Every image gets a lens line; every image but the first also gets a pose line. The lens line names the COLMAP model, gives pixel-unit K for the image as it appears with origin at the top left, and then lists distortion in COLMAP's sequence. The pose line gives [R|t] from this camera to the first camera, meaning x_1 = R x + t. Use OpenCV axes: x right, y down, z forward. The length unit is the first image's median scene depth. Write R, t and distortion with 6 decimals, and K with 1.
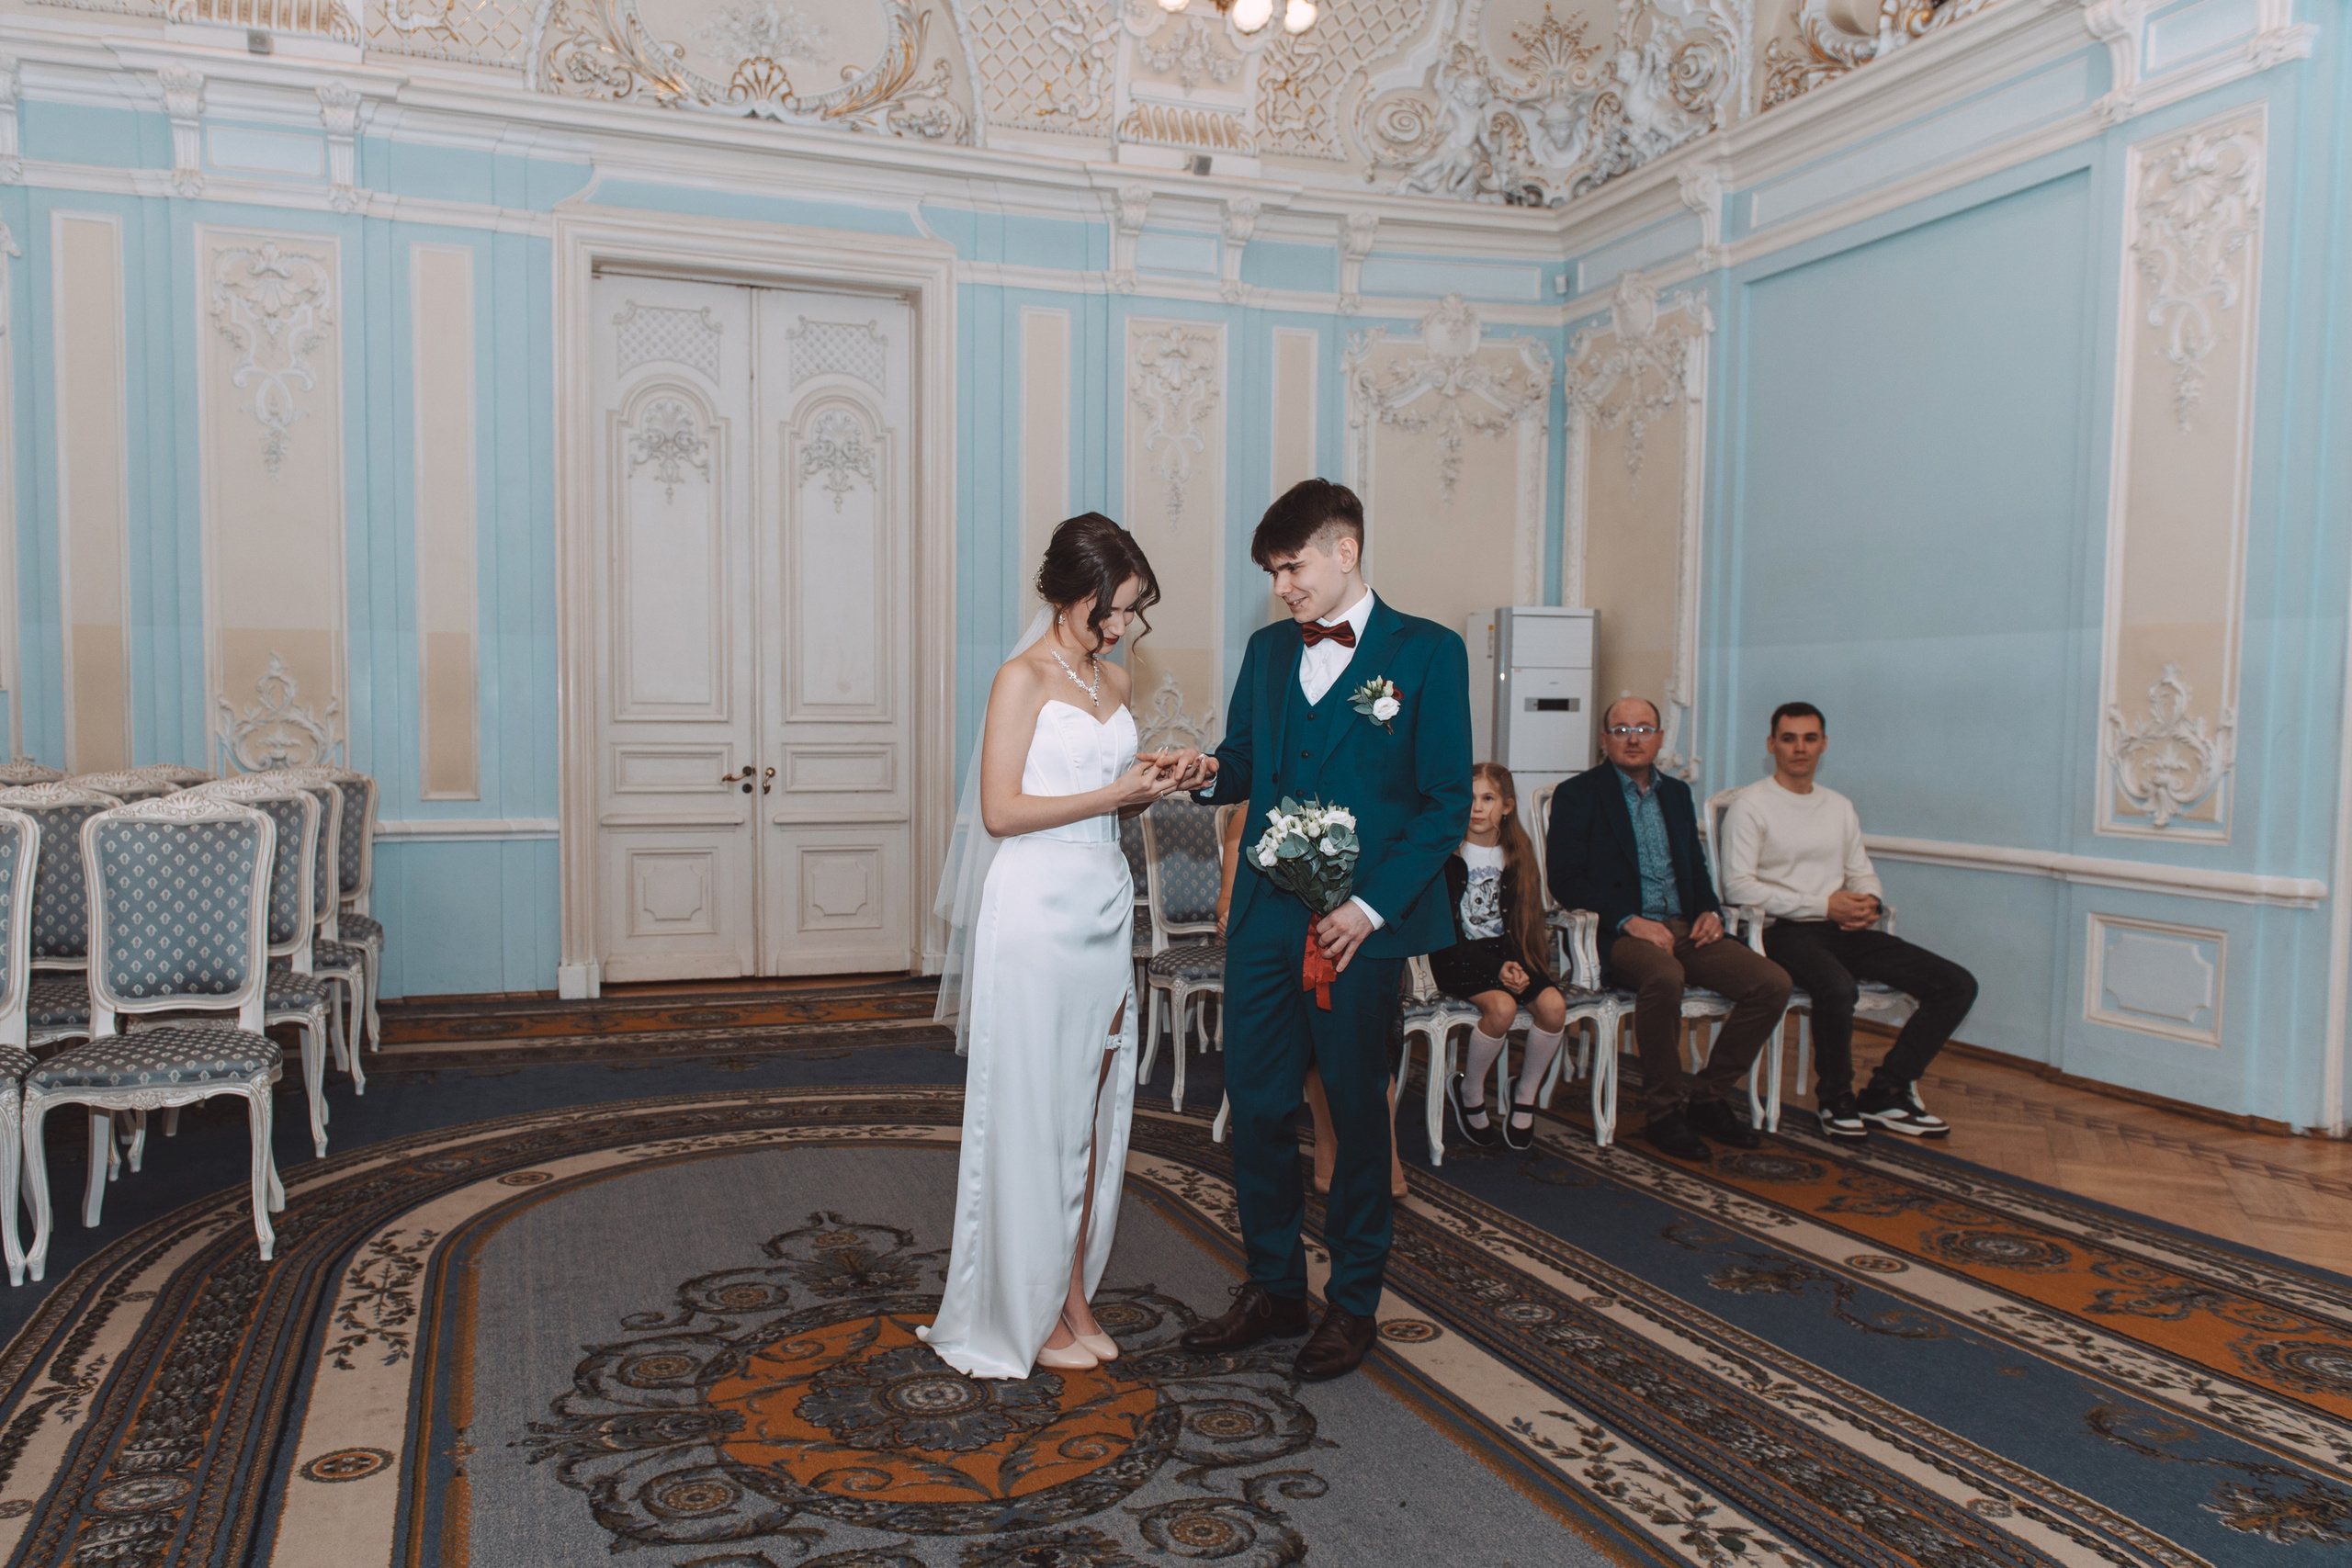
lens RADIAL K [[1694.2, 0, 1107.8], [0, 1694.2, 827.1], [0, 0, 1]] dist [0.004100, -0.004025]
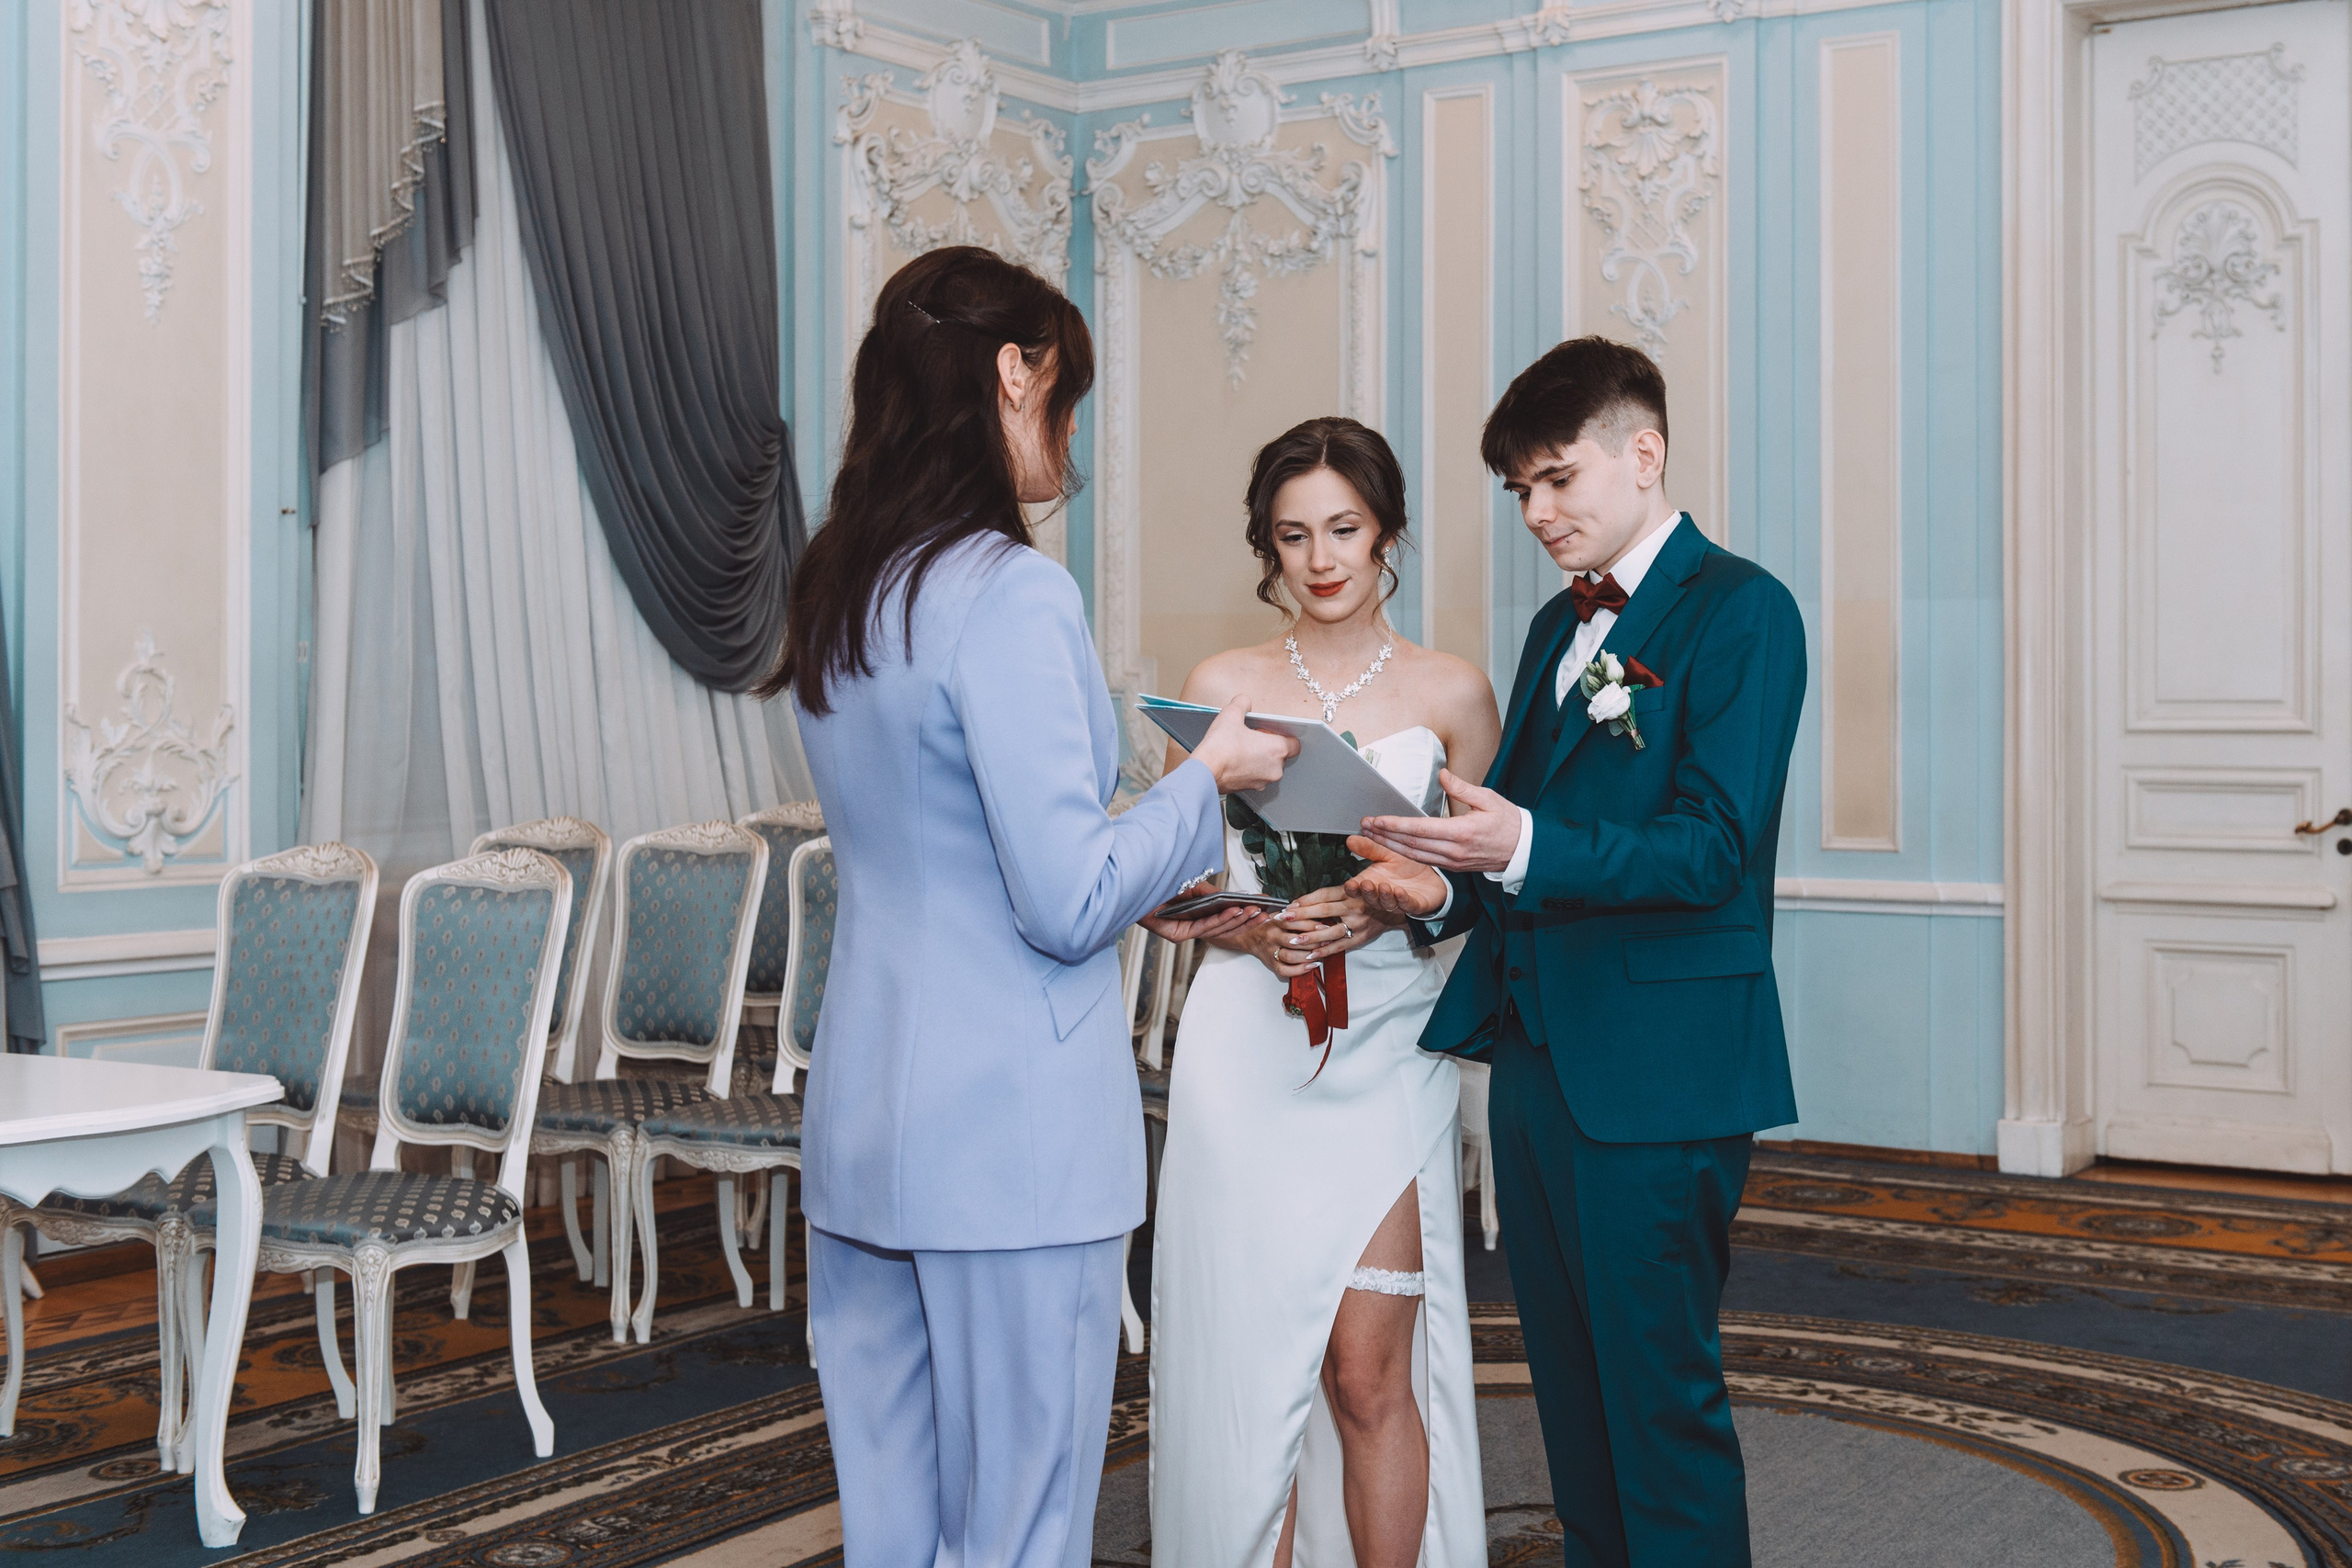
lens RADIAL K [[2936.8, 0, 1312.5], [0, 2936.8, 674.3], [0, 0, 1]] dist [-0.005512, -0.014063]
pose [[0.626645, -0.015517, -0.779151, 0.497353], [-0.045204, 0.997395, -0.056219, -0.013567], [0.777993, 0.070451, 0.624310, 0.140985]]
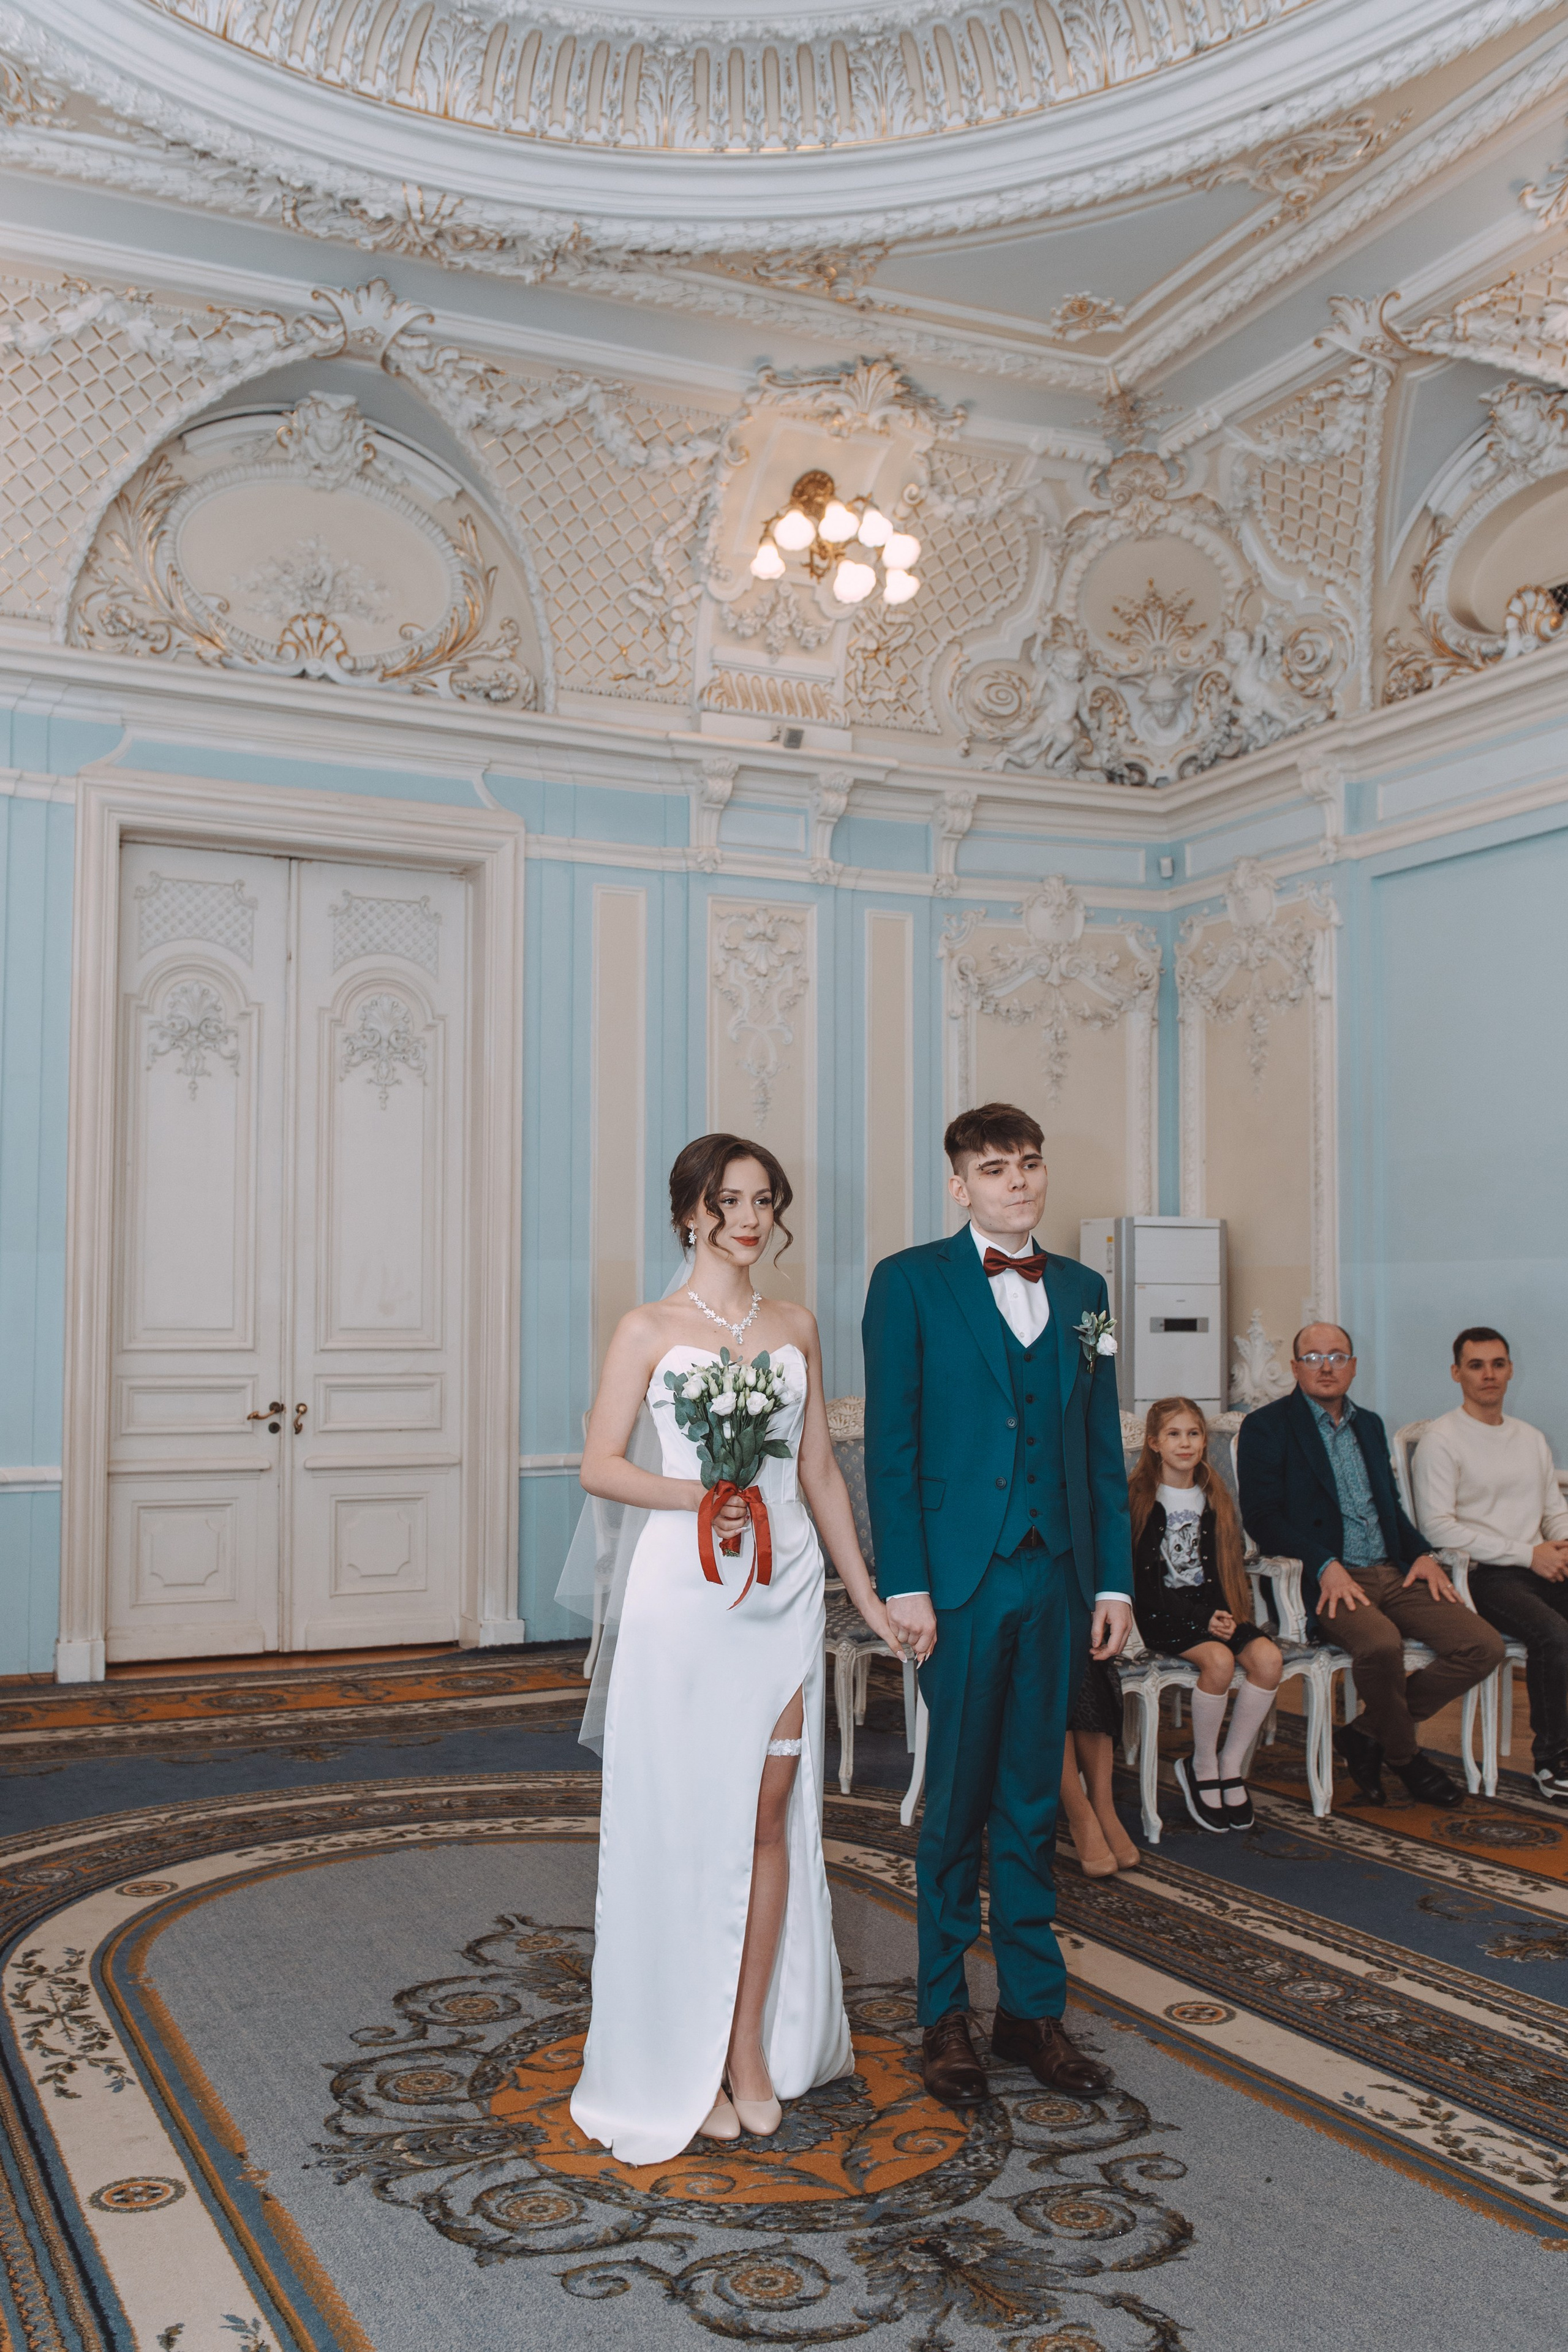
lens RADIAL K [[2072.7, 0, 746.5], [0, 2072.7, 1218.8], [0, 0, 1]] dist [-0.006211, -0.017445]
pose [[0.994311, 0.001035, 0.106514, -0.125240], [0.011222, 0.993370, -0.114409, -0.007667], [-0.105926, 0.114953, 0.987707, -0.100544]]
